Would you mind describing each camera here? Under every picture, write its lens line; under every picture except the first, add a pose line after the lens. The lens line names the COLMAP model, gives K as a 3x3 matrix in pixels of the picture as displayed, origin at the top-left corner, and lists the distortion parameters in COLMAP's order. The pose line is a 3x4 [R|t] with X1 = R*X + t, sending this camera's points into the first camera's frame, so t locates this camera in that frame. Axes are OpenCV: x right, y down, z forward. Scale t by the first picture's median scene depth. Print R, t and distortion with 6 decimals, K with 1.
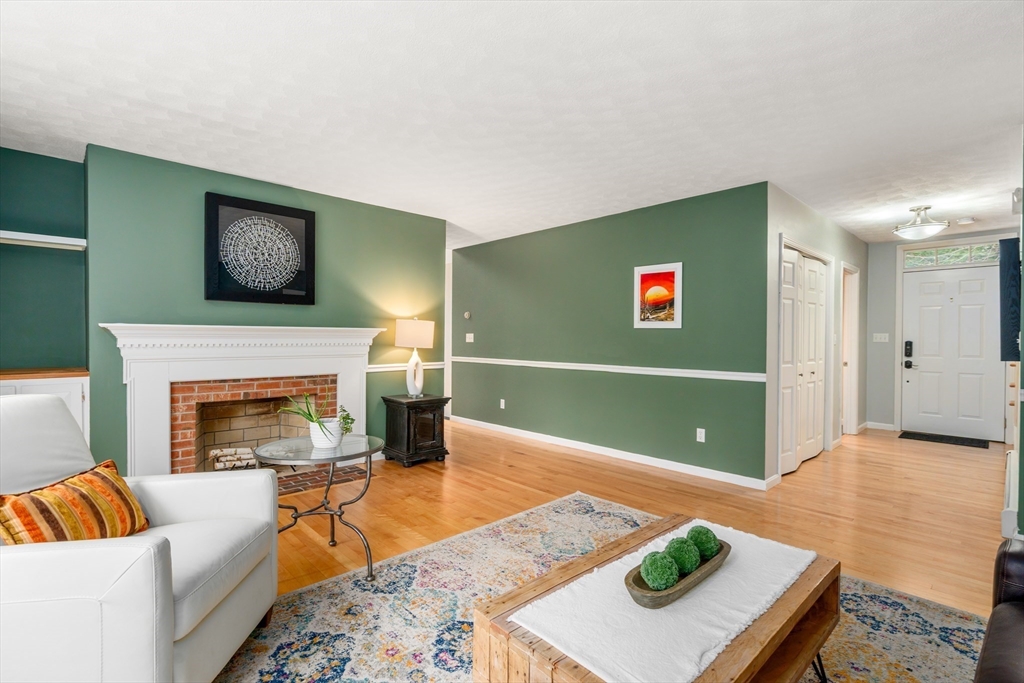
lens RADIAL K [[471.8, 0, 505.4], [0, 471.8, 339.9], [0, 0, 1]] dist [0.001805, 0.002061]
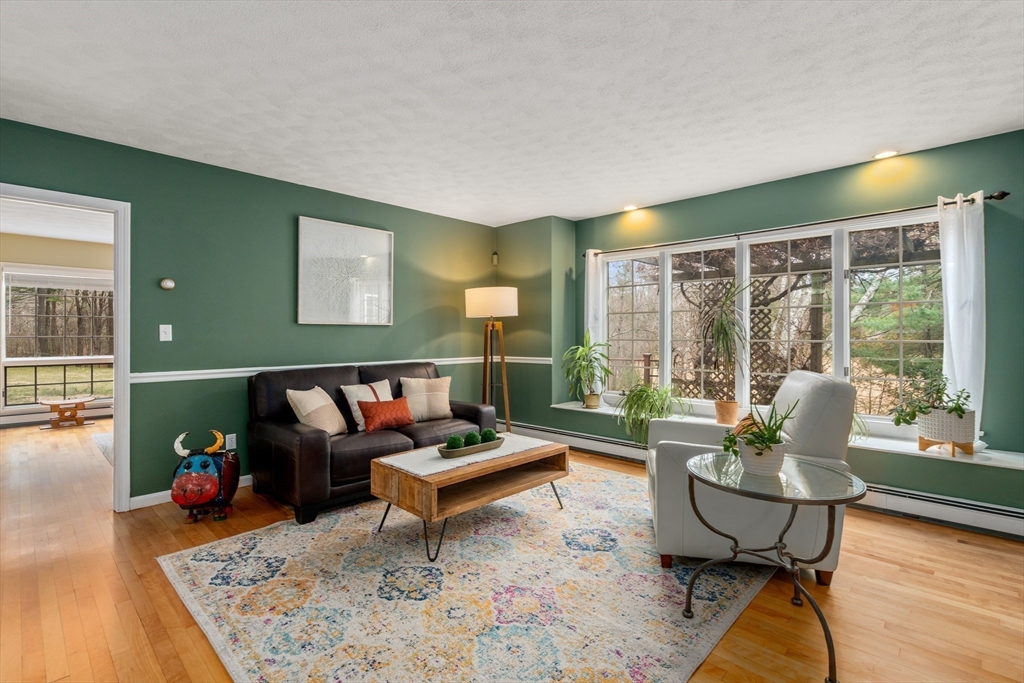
lens RADIAL K [[471.8, 0, 511.4], [0, 471.8, 333.6], [0, 0, 1]] dist [0.001805, 0.002061]
pose [[-0.998086, -0.005882, -0.061562, 0.139885], [-0.006389, 0.999947, 0.008039, -0.004434], [0.061511, 0.008417, -0.998071, 1.272468]]
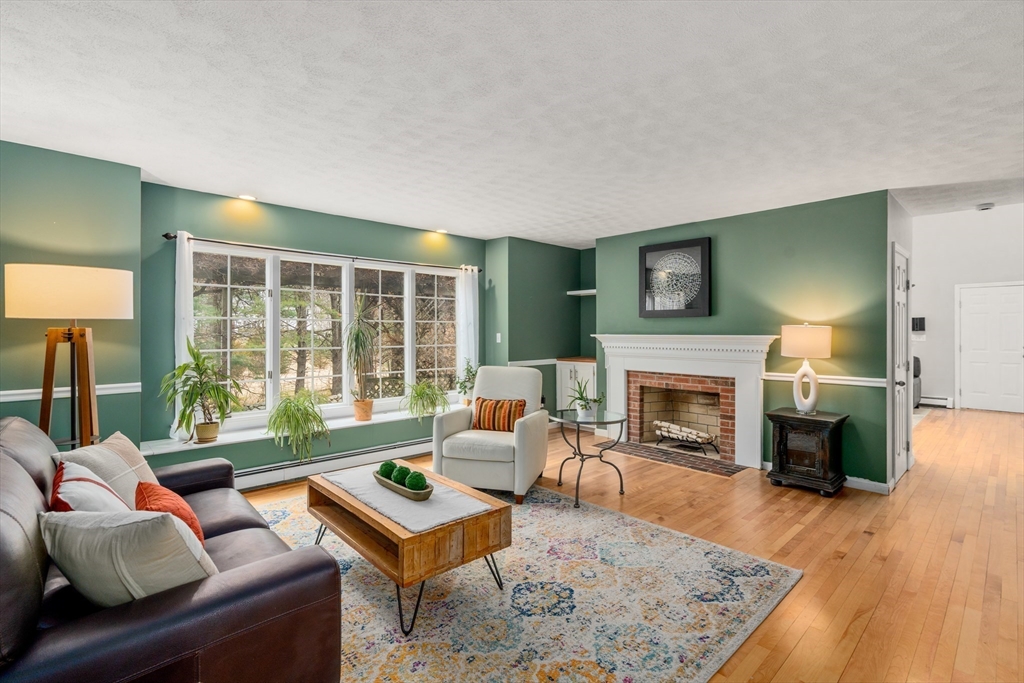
lens RADIAL K [[471.8, 0, 510.6], [0, 471.8, 332.9], [0, 0, 1]] dist [0.001805, 0.002061]
pose [[0.004038, -0.009022, -0.999951, 0.878663], [-0.009453, 0.999914, -0.009060, -0.018678], [0.999947, 0.009490, 0.003953, 0.583743]]
